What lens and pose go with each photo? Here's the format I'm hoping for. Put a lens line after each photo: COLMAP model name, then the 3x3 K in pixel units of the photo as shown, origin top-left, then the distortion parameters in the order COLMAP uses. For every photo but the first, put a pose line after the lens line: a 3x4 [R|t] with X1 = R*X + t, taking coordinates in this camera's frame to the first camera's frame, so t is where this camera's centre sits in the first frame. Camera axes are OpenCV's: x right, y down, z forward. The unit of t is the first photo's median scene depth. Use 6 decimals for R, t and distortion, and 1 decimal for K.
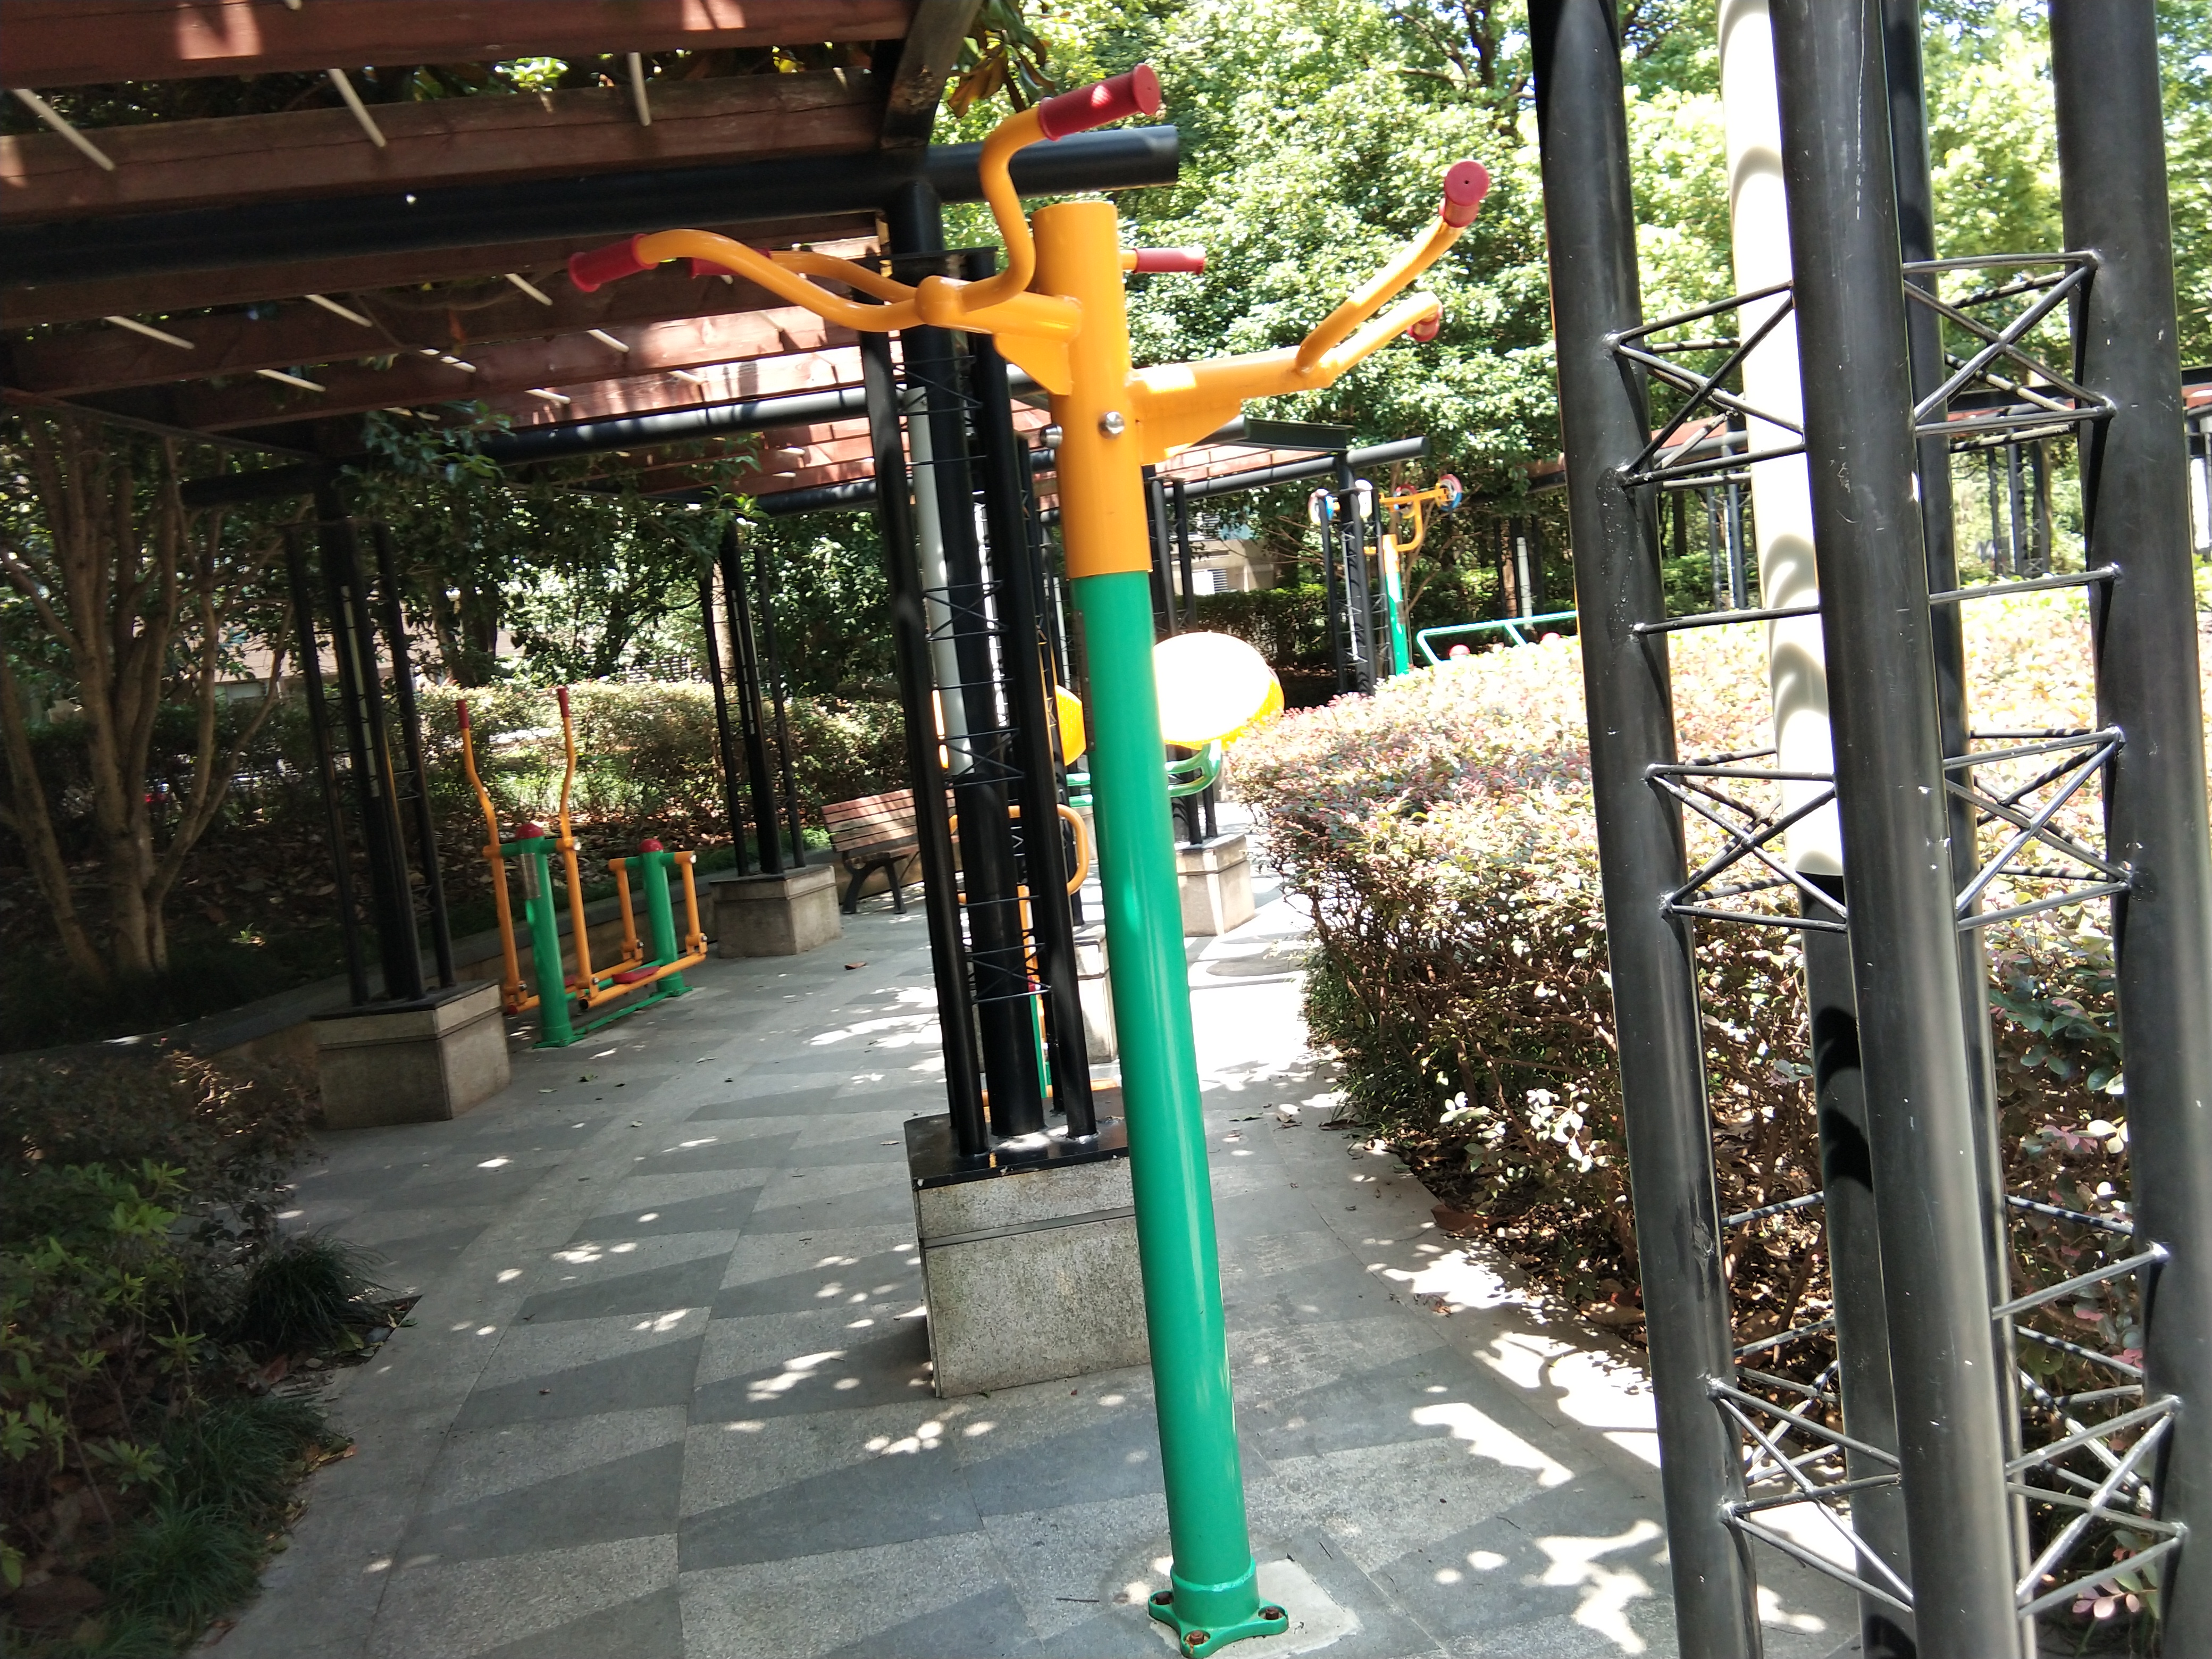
lens RADIAL K [[1833.3, 0, 1056.8], [0, 1833.3, 843.9], [0, 0, 1]] dist [0.100711, -0.158460]
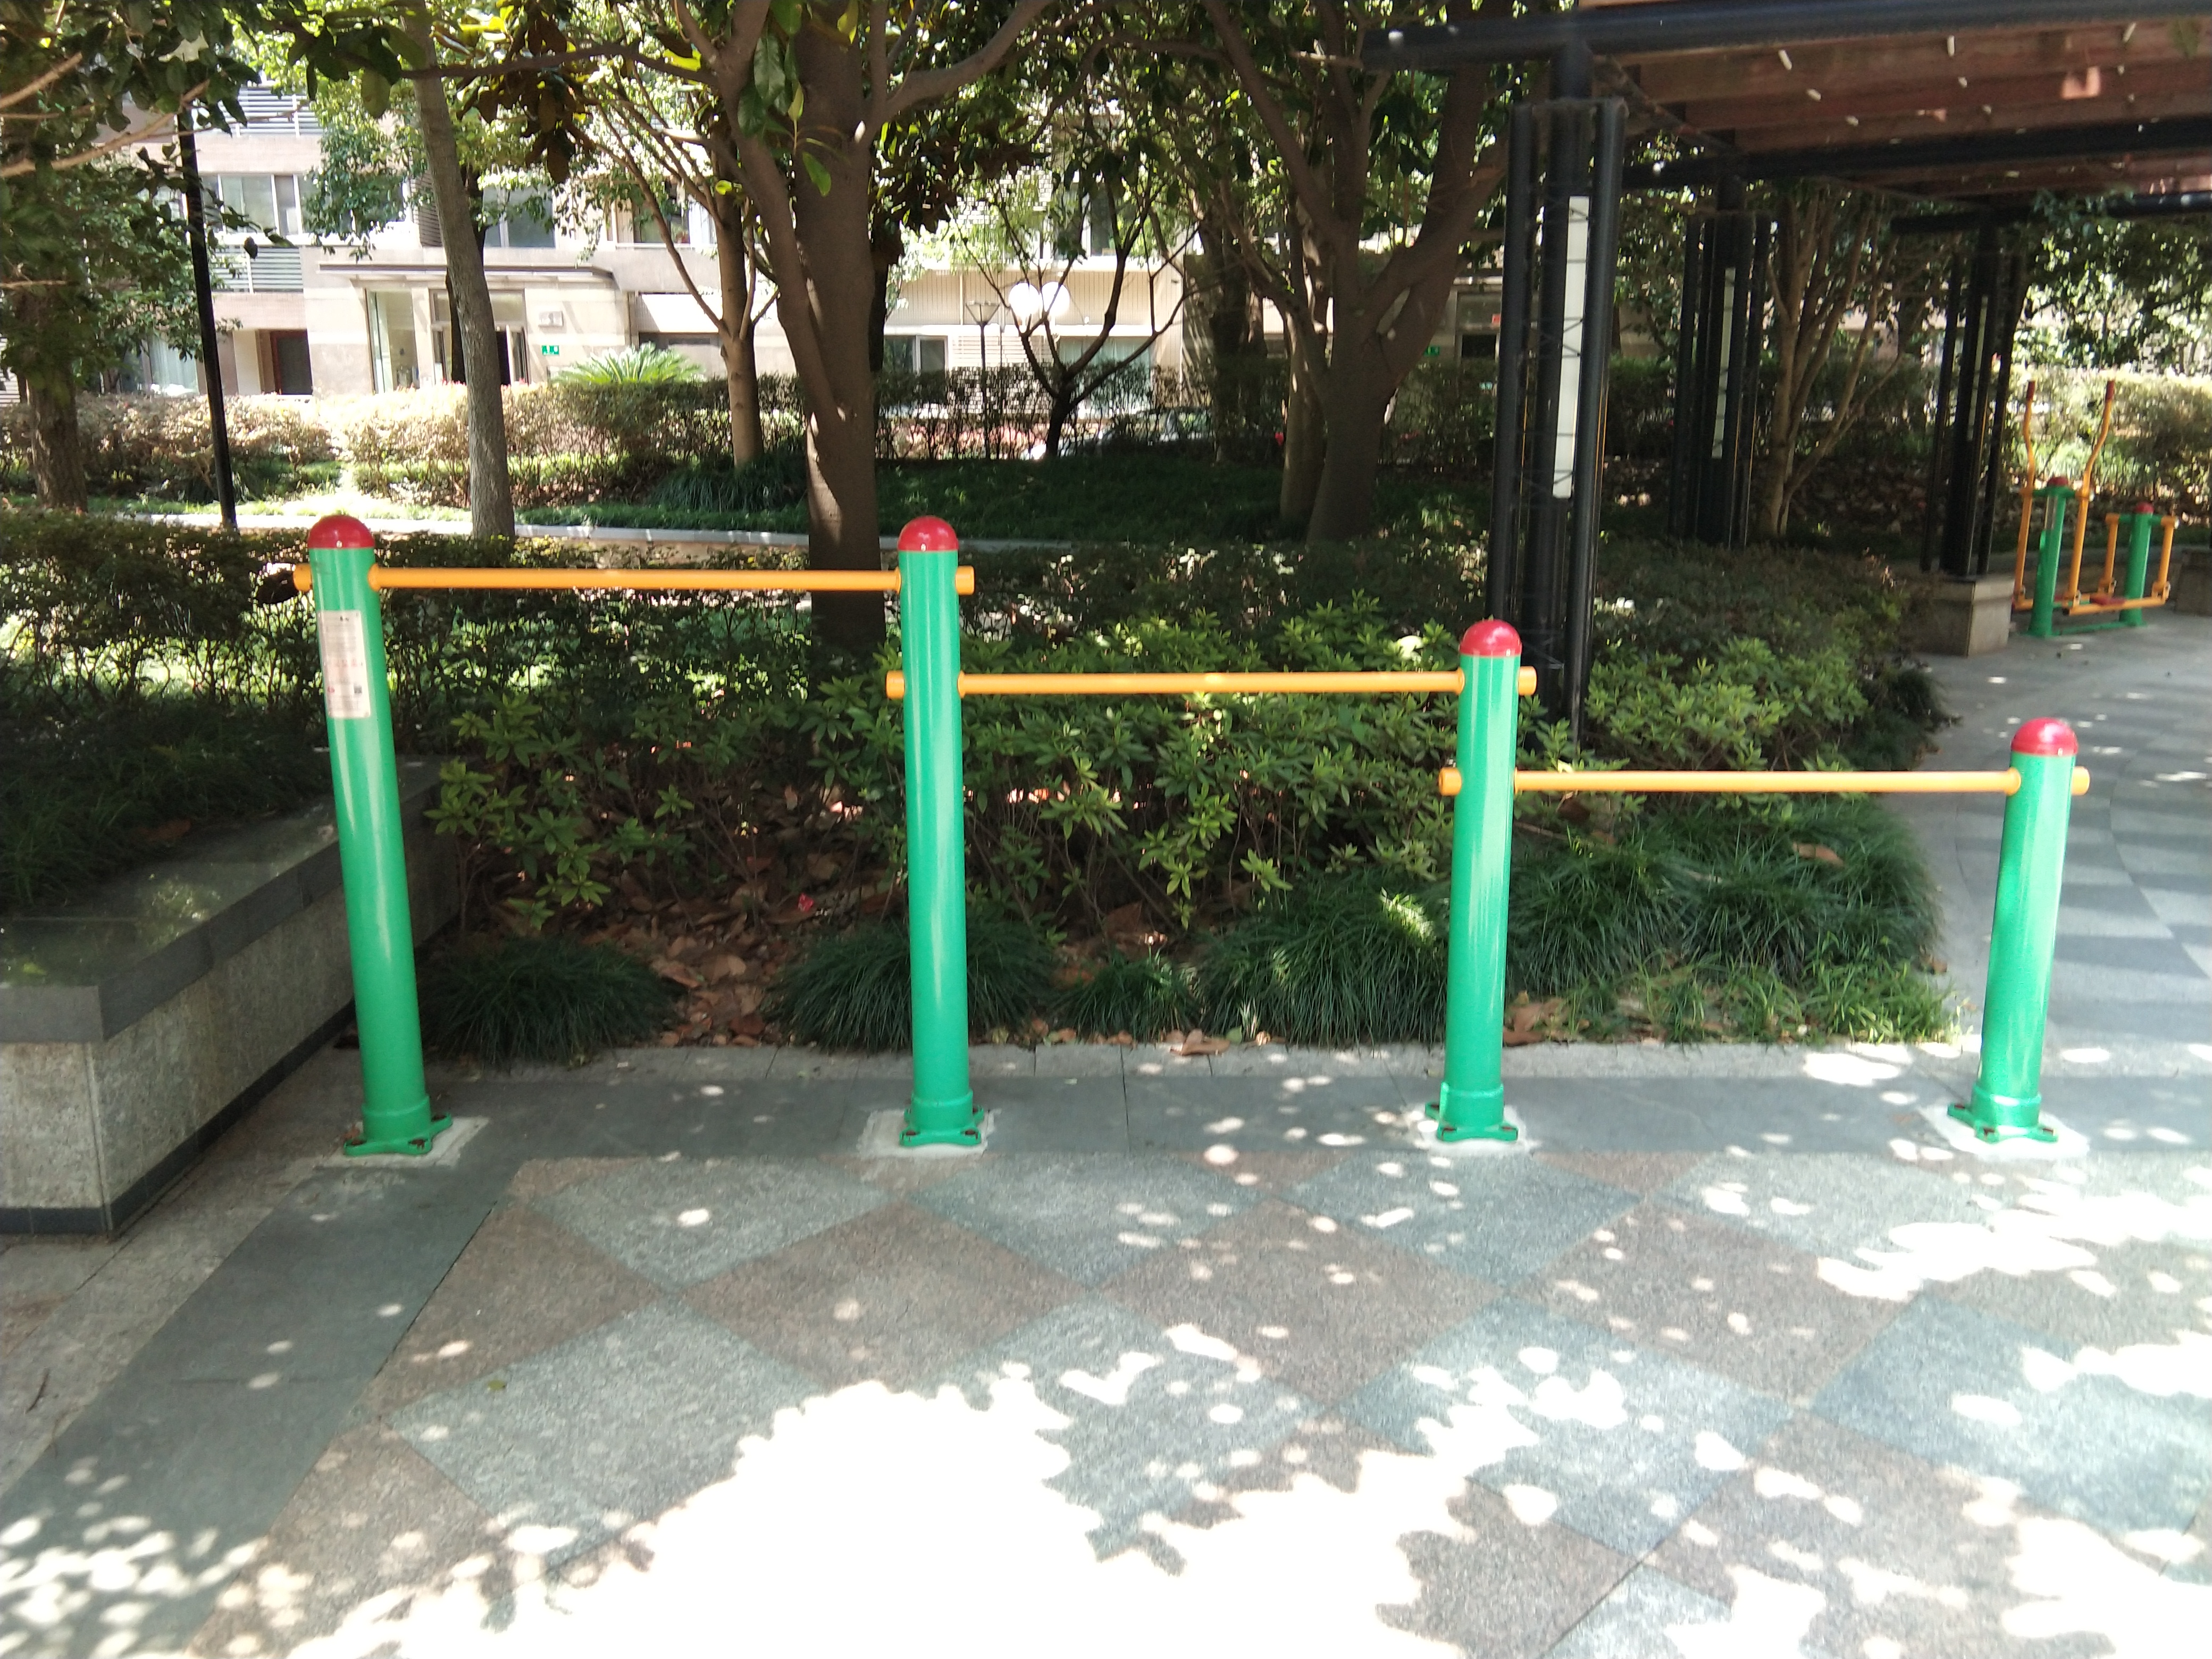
lens RADIAL K [[1833.3, 0, 1056.8], [0, 1833.3, 843.9], [0, 0, 1]] dist [0.100711, -0.158460]
pose [[0.740394, 0.271318, -0.614982, 0.092191], [-0.153095, 0.958937, 0.238748, 0.034713], [0.654506, -0.082617, 0.751529, -0.563181]]
